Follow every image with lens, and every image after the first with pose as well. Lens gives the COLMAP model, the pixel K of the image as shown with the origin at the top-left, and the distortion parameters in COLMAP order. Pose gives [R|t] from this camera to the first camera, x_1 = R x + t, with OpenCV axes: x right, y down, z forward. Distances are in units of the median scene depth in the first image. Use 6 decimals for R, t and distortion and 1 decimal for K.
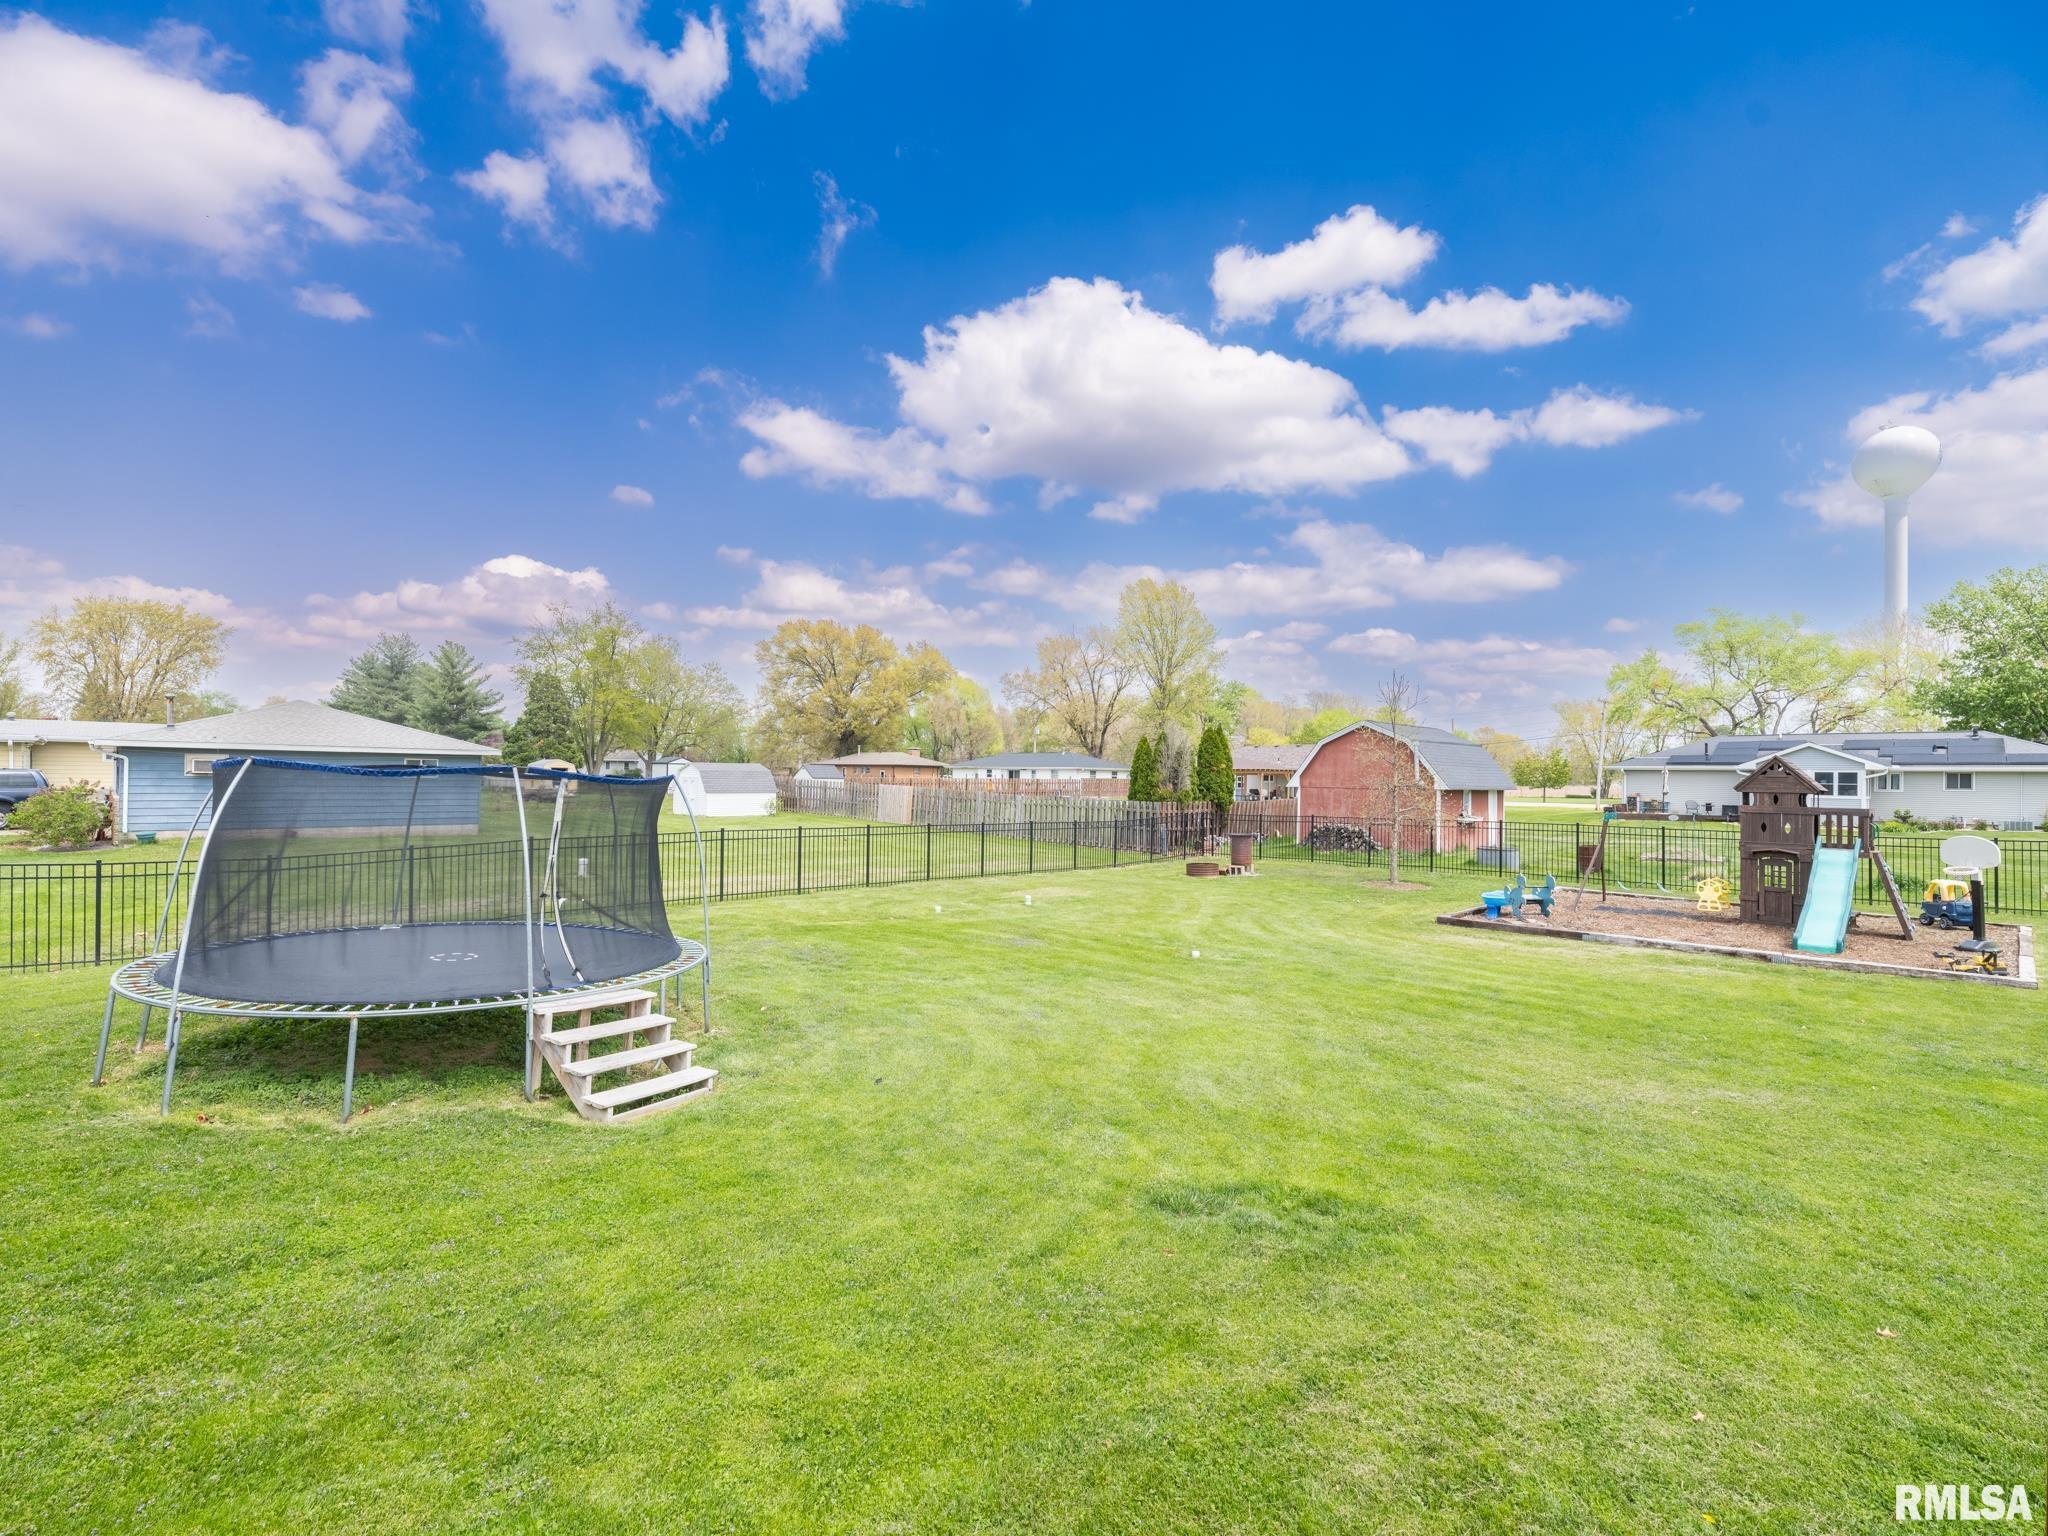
lens RADIAL K [[952.1, 0, 1017.0], [0, 952.1, 770.6], [0, 0, 1]] dist [-0.004260, 0.001577]
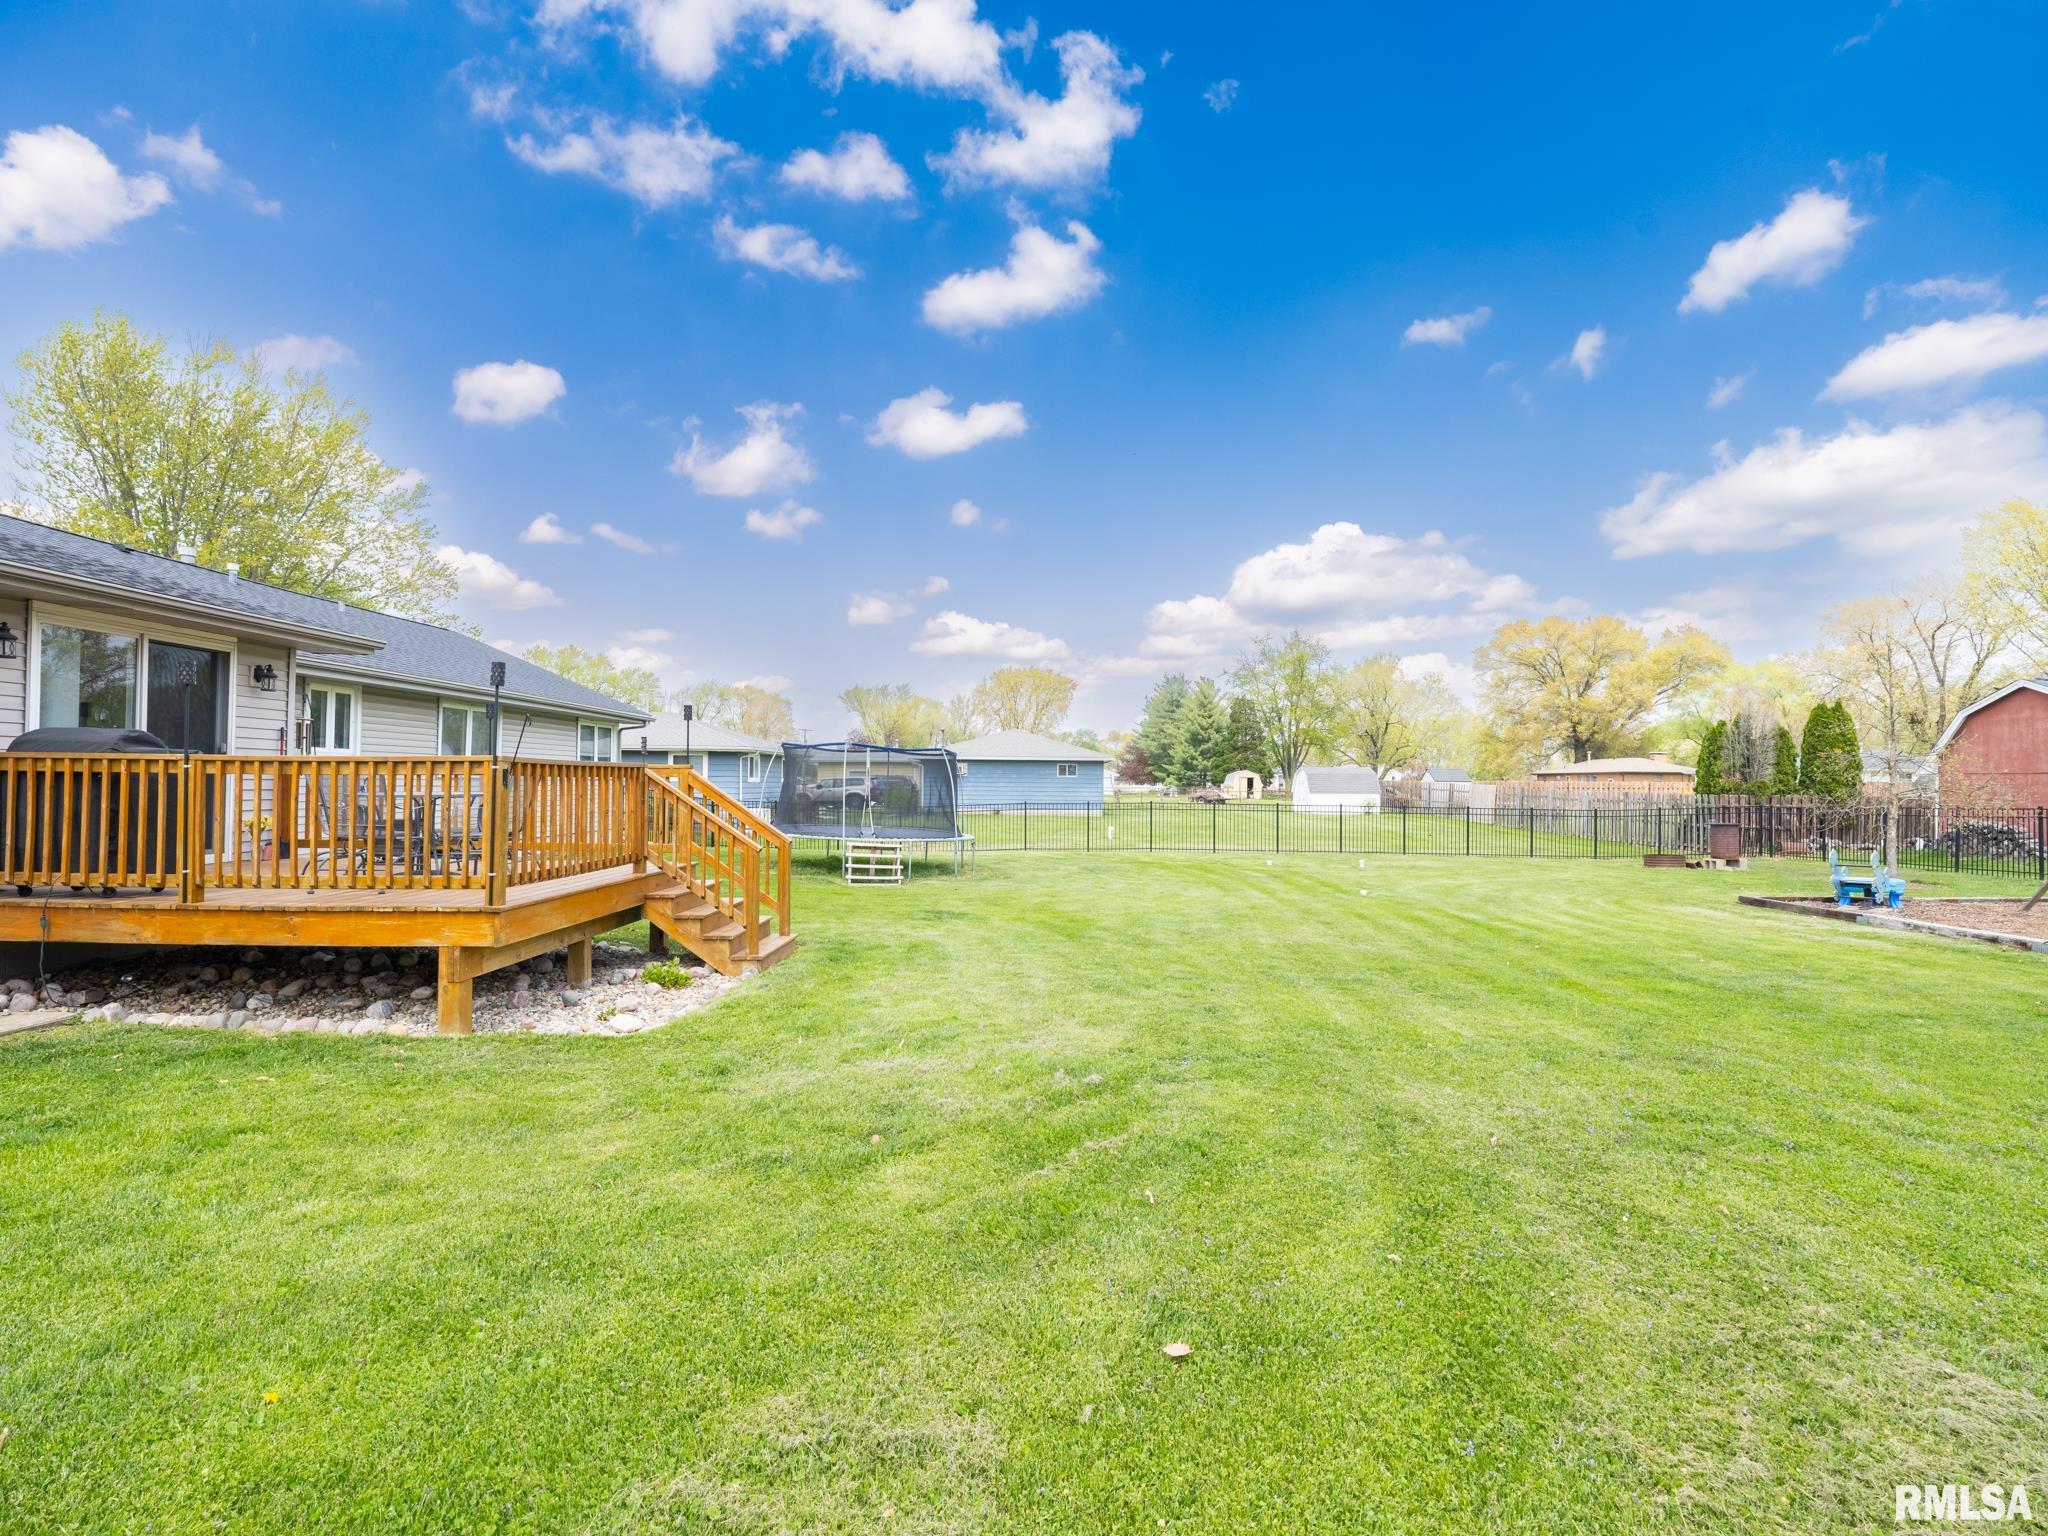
lens RADIAL K [[952.1, 0, 996.6], [0, 952.1, 789.2], [0, 0, 1]] dist [-0.004260, 0.001577]
pose [[0.682260, -0.006114, -0.731084, 0.331503], [0.005553, 0.999980, -0.003181, 0.027107], [0.731088, -0.001889, 0.682280, -0.072315]]
